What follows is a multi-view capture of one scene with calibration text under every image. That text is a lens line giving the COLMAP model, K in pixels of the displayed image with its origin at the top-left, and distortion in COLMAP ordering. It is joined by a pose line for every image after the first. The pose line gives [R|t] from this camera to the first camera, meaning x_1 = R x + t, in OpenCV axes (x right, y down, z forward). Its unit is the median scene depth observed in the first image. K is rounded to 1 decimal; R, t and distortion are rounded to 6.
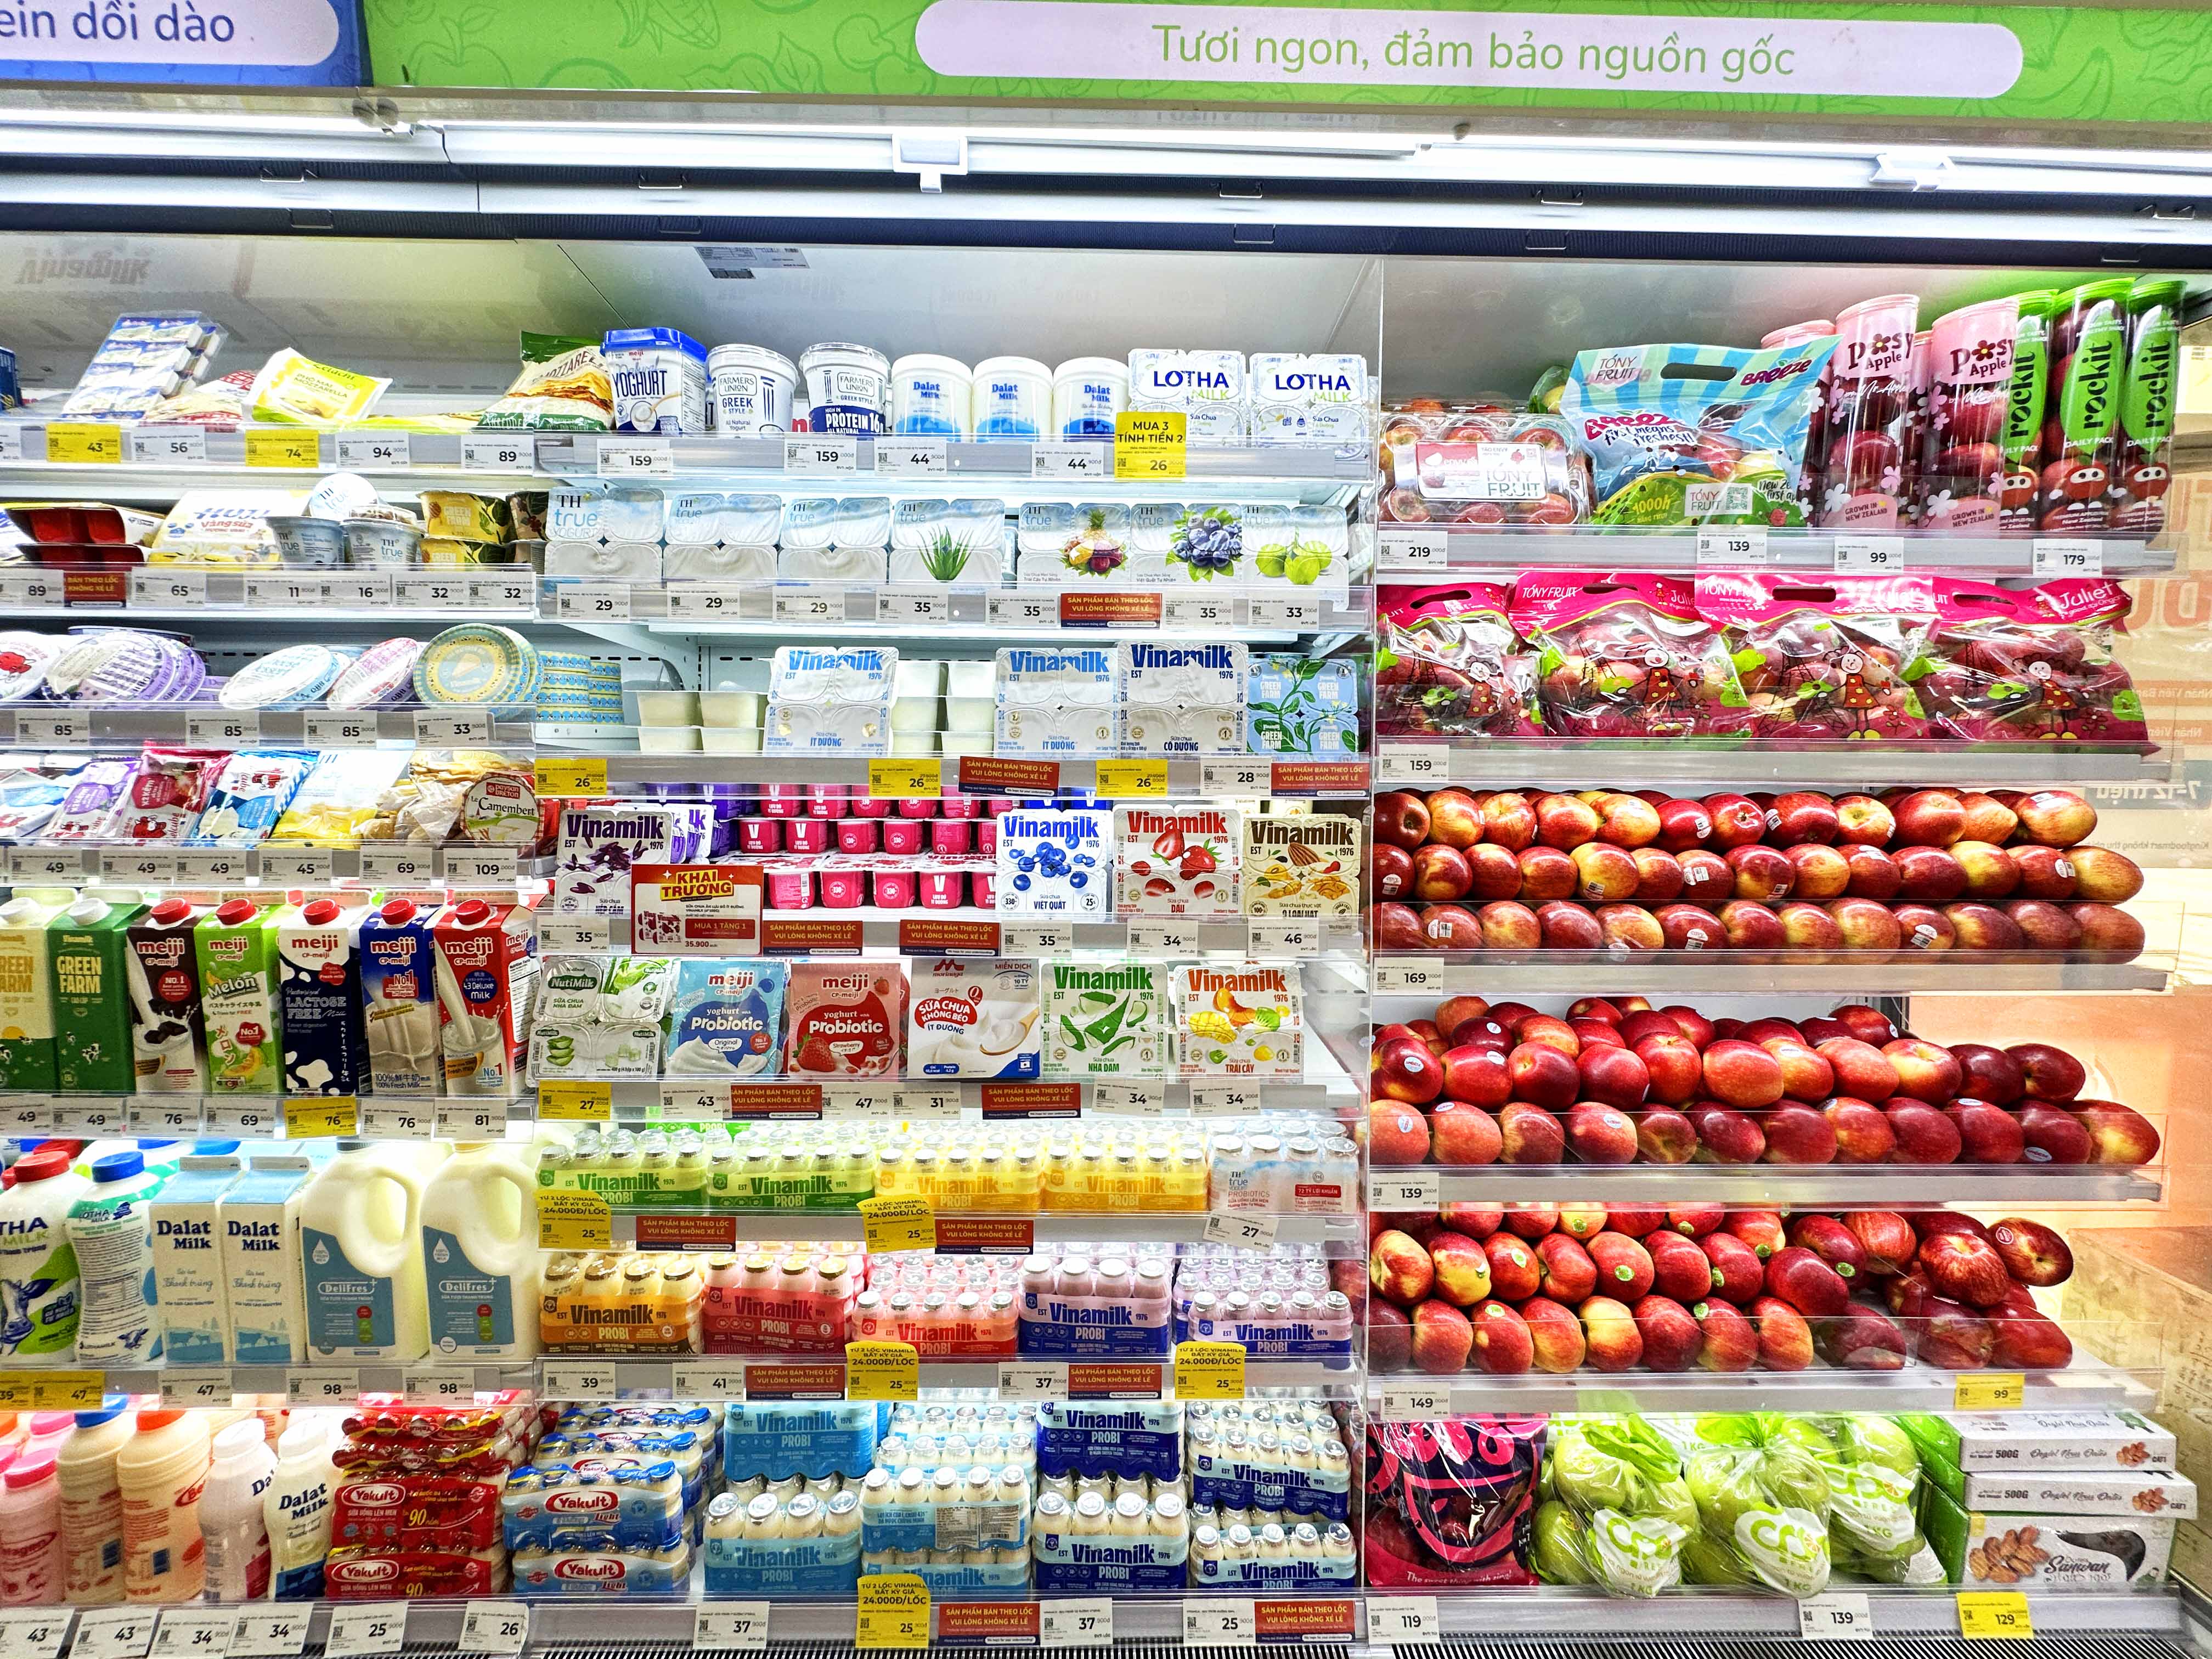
lens RADIAL K [[887.0, 0, 1105.9], [0, 887.0, 825.9], [0, 0, 1]] dist [-0.002495, 0.000747]
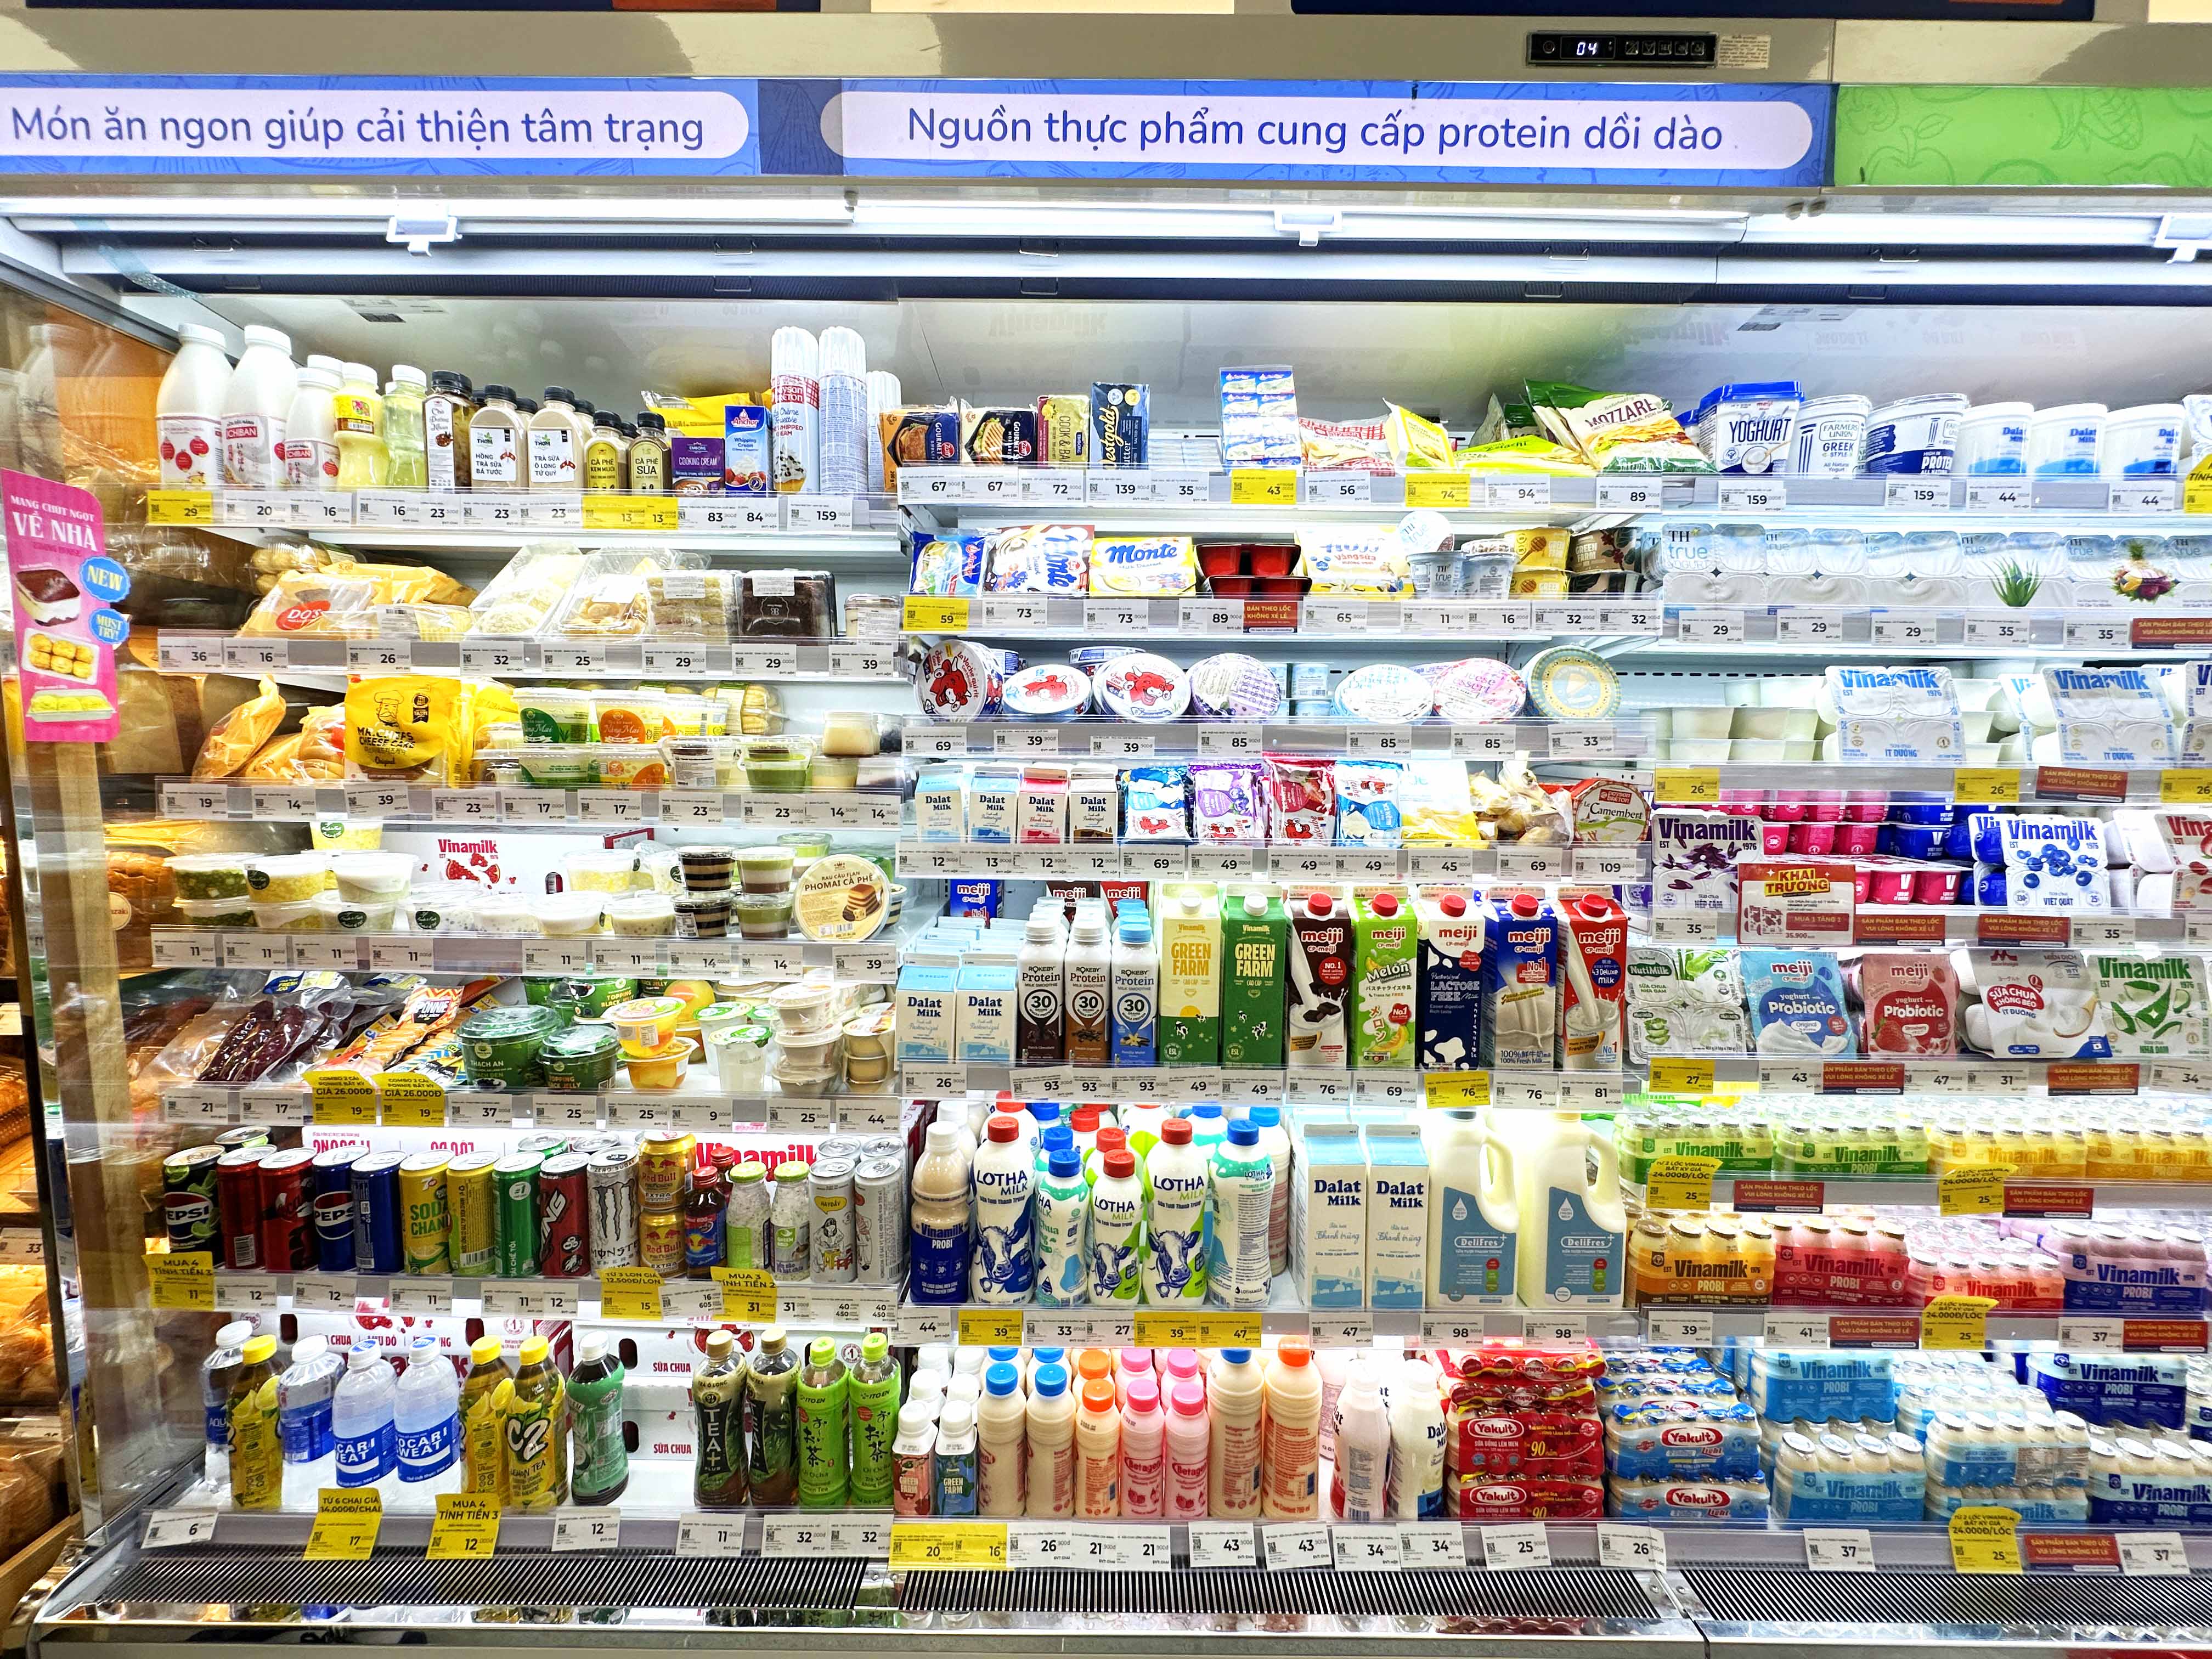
lens RADIAL K [[887.0, 0, 1105.9], [0, 887.0, 825.9], [0, 0, 1]] dist [-0.002495, 0.000747]
pose [[0.999748, 0.002297, -0.022329, -1.289600], [-0.002287, 0.999997, 0.000463, -0.002162], [0.022330, -0.000412, 0.999751, -0.125685]]
